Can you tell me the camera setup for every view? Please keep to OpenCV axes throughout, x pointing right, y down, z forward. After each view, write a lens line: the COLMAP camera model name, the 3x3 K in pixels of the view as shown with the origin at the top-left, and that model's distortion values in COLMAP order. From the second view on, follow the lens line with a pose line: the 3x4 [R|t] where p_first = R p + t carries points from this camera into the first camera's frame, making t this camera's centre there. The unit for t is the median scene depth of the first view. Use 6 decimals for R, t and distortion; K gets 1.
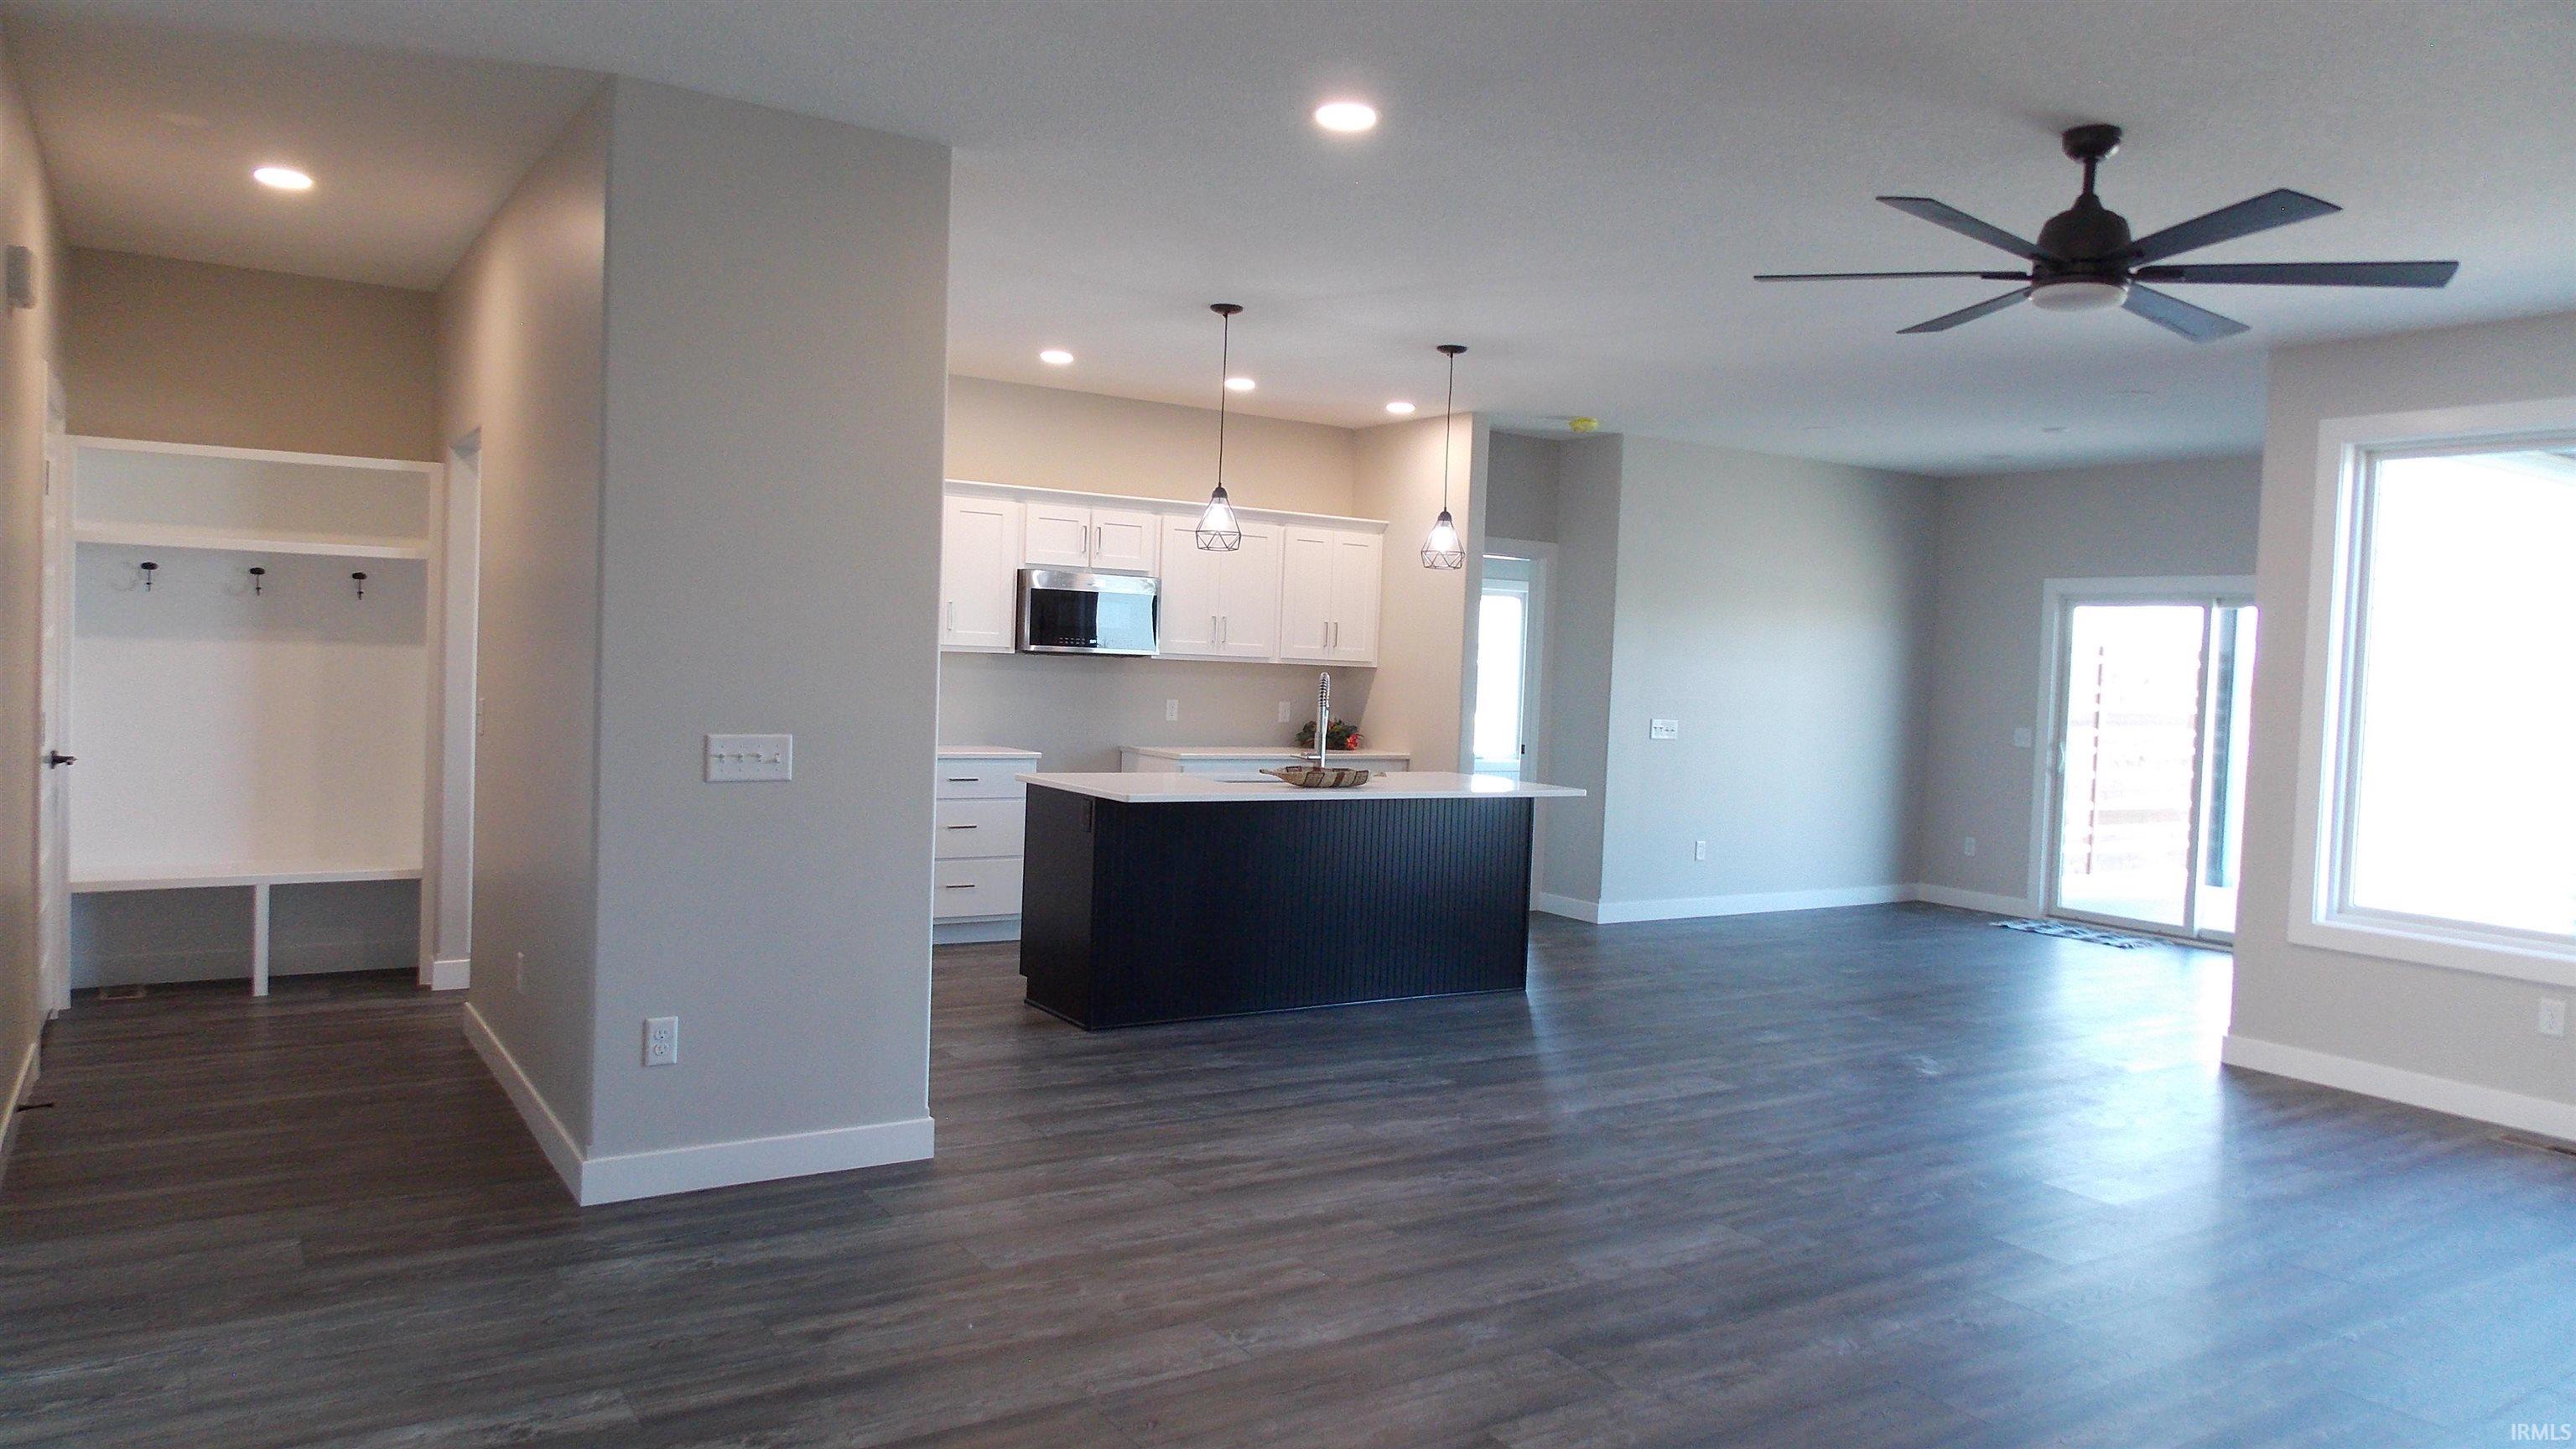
lens RADIAL K [[1699.4, 0, 1298.0], [0, 1699.4, 712.7], [0, 0, 1]] dist [0.012097, -0.008884]
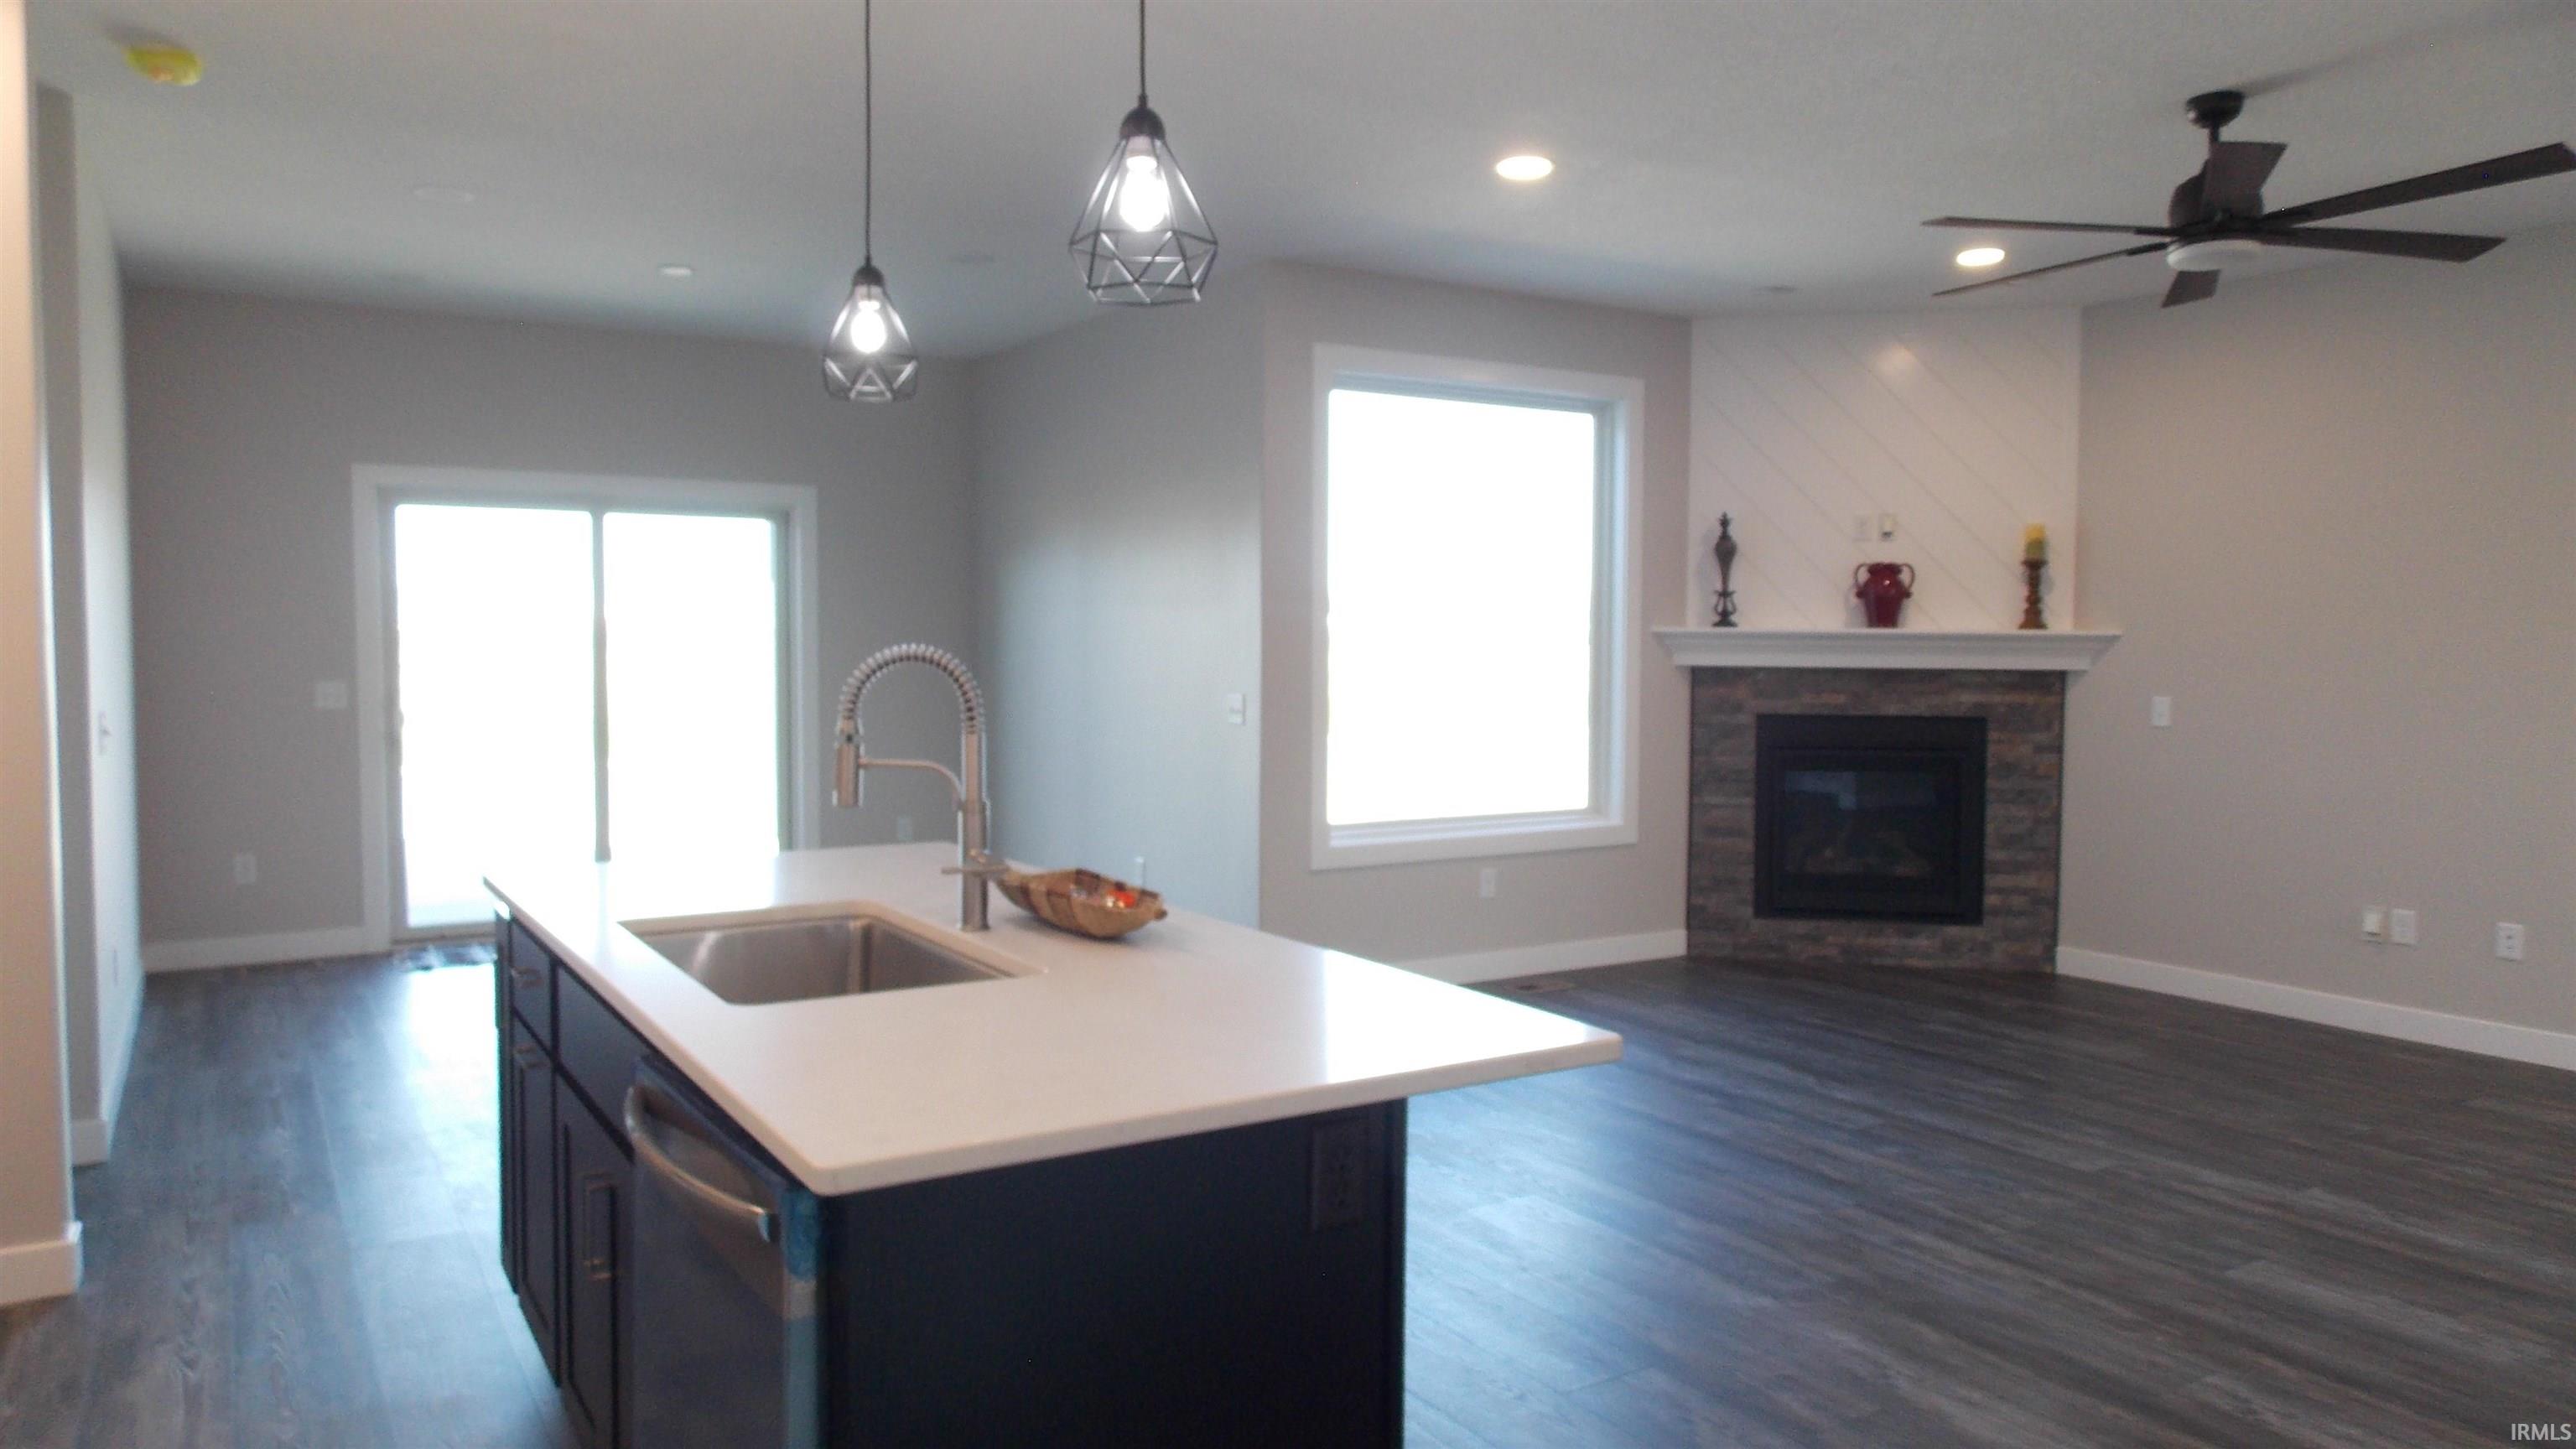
lens RADIAL K [[1699.4, 0, 1286.5], [0, 1699.4, 732.6], [0, 0, 1]] dist [0.012097, -0.008884]
pose [[0.025938, -0.098729, 0.994776, -0.388006], [0.029185, 0.994762, 0.097966, -0.041463], [-0.999237, 0.026492, 0.028684, 0.961325]]
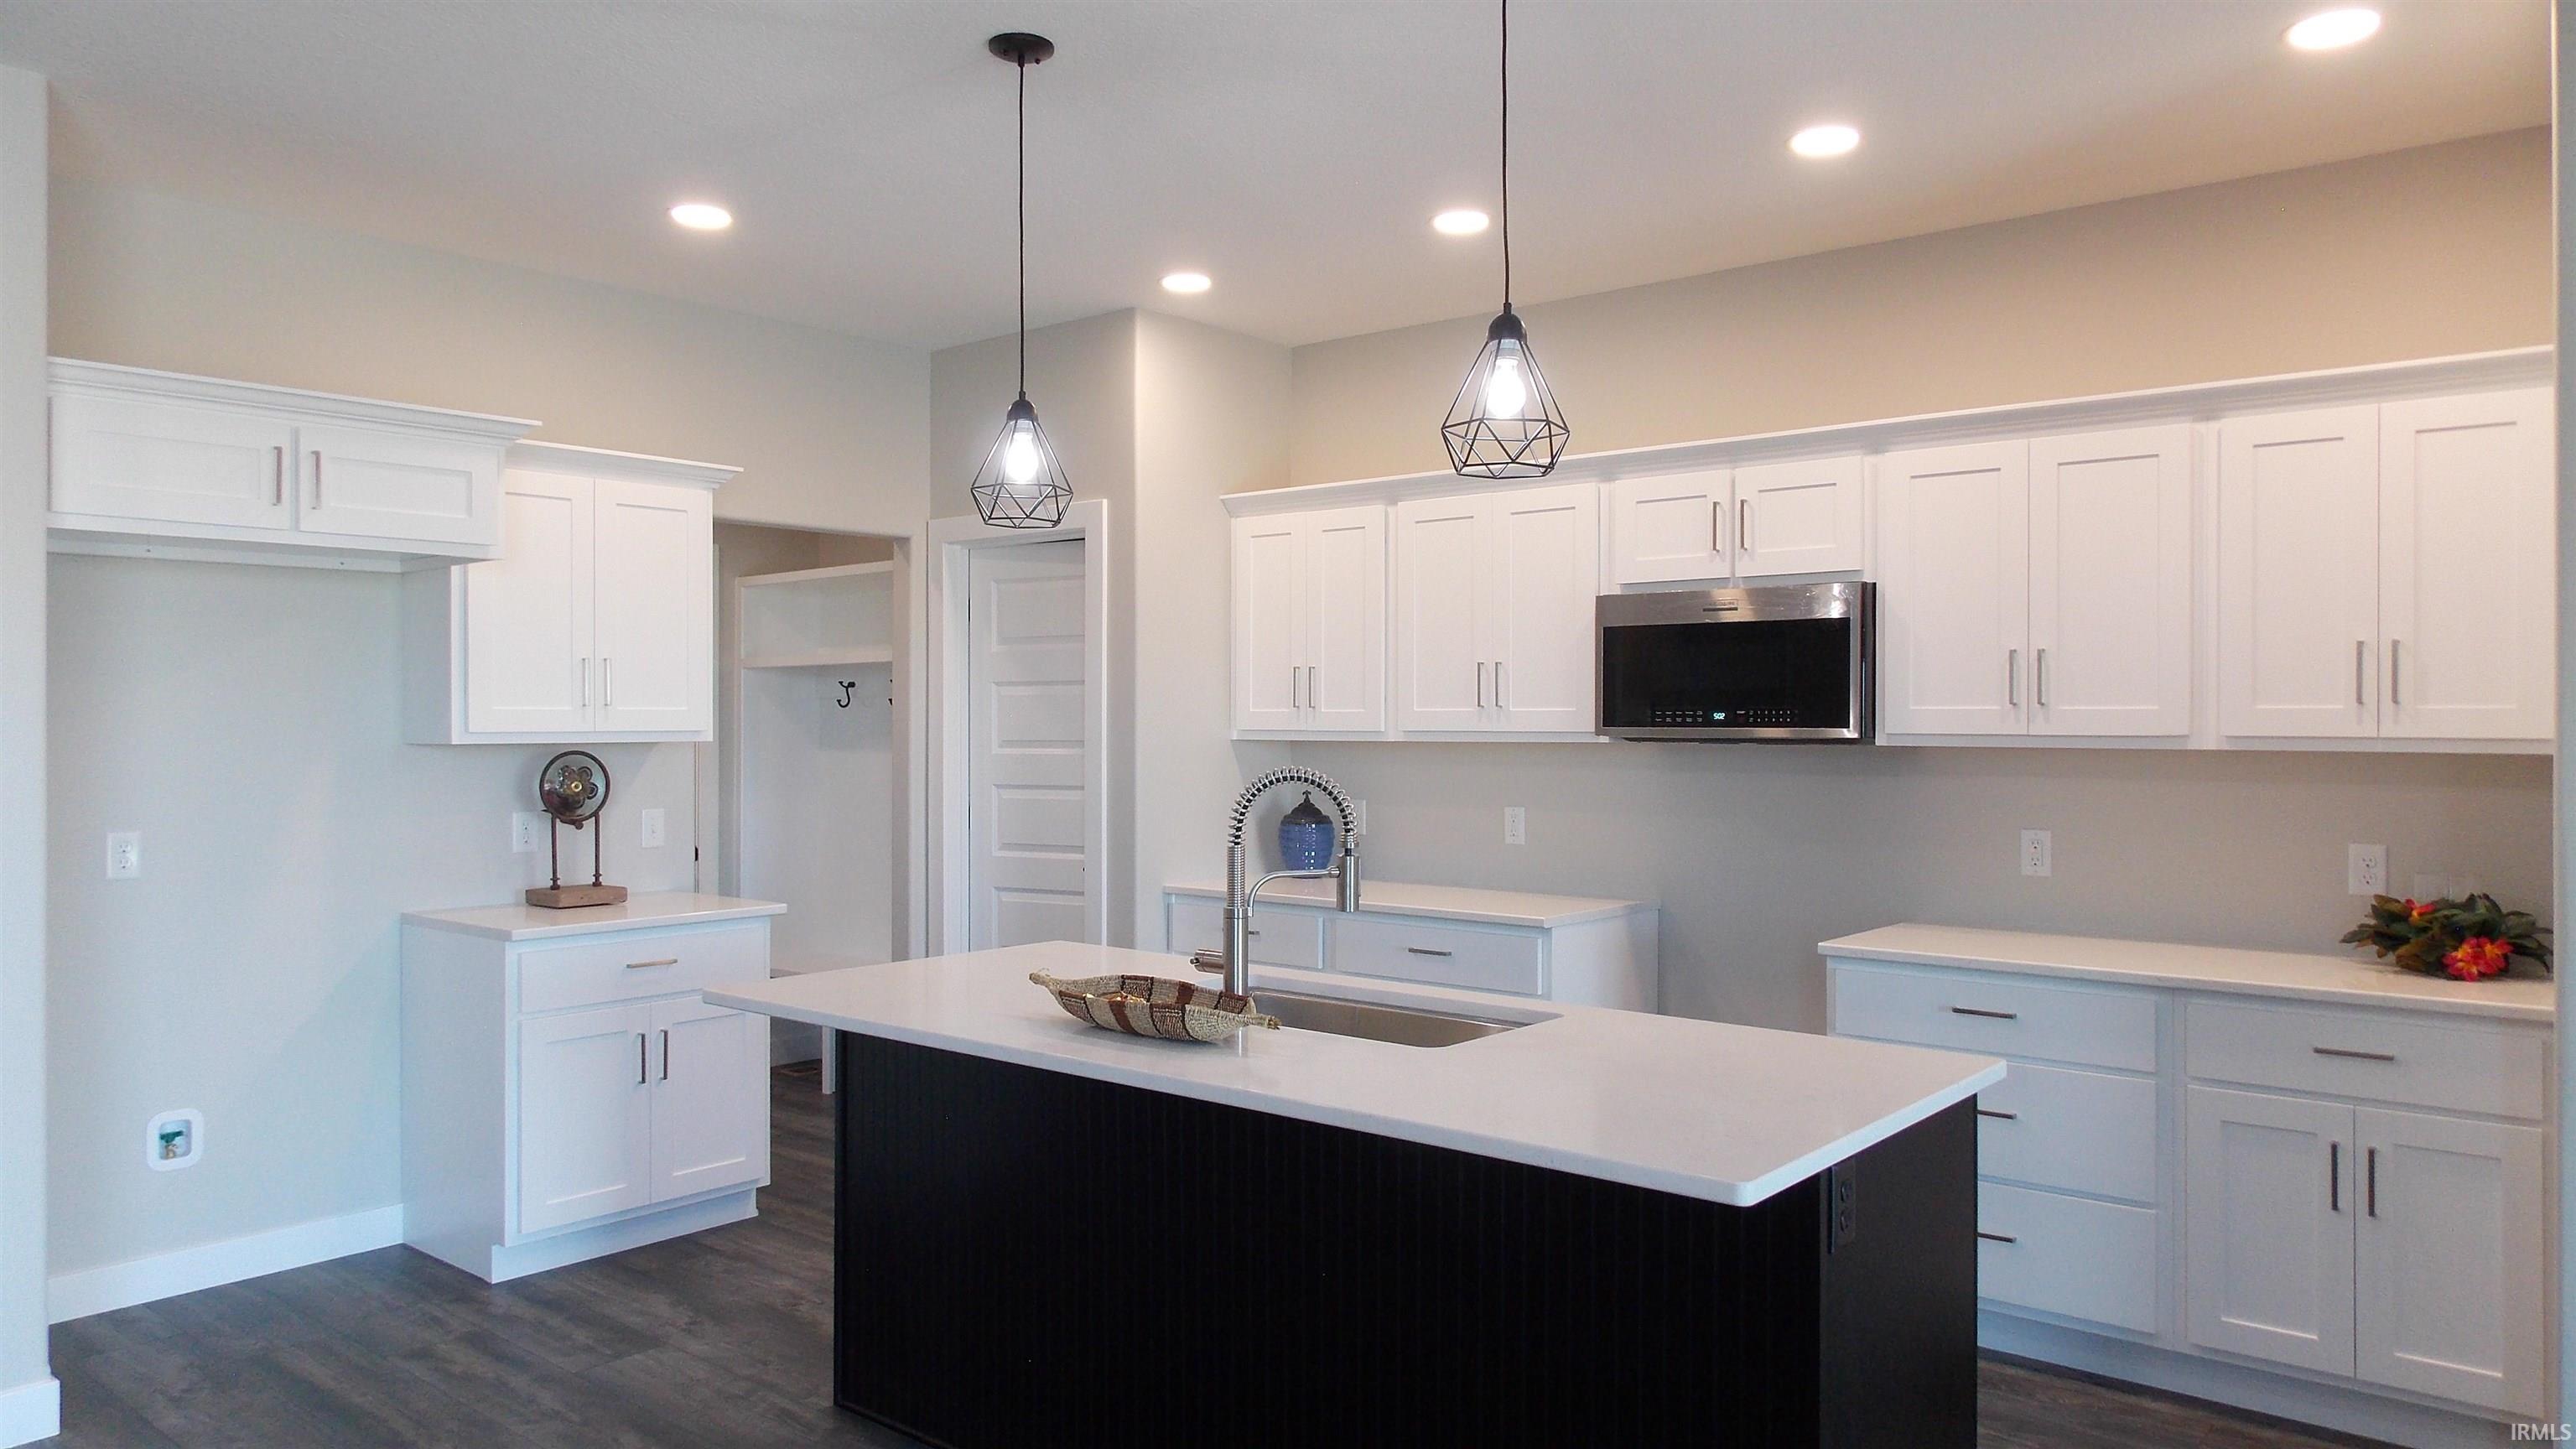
lens RADIAL K [[1699.4, 0, 1288.6], [0, 1699.4, 699.1], [0, 0, 1]] dist [0.012097, -0.008884]
pose [[0.280631, -0.051493, -0.958434, 0.453718], [-0.022194, 0.997945, -0.060114, -0.015824], [0.959559, 0.038141, 0.278911, 0.936167]]
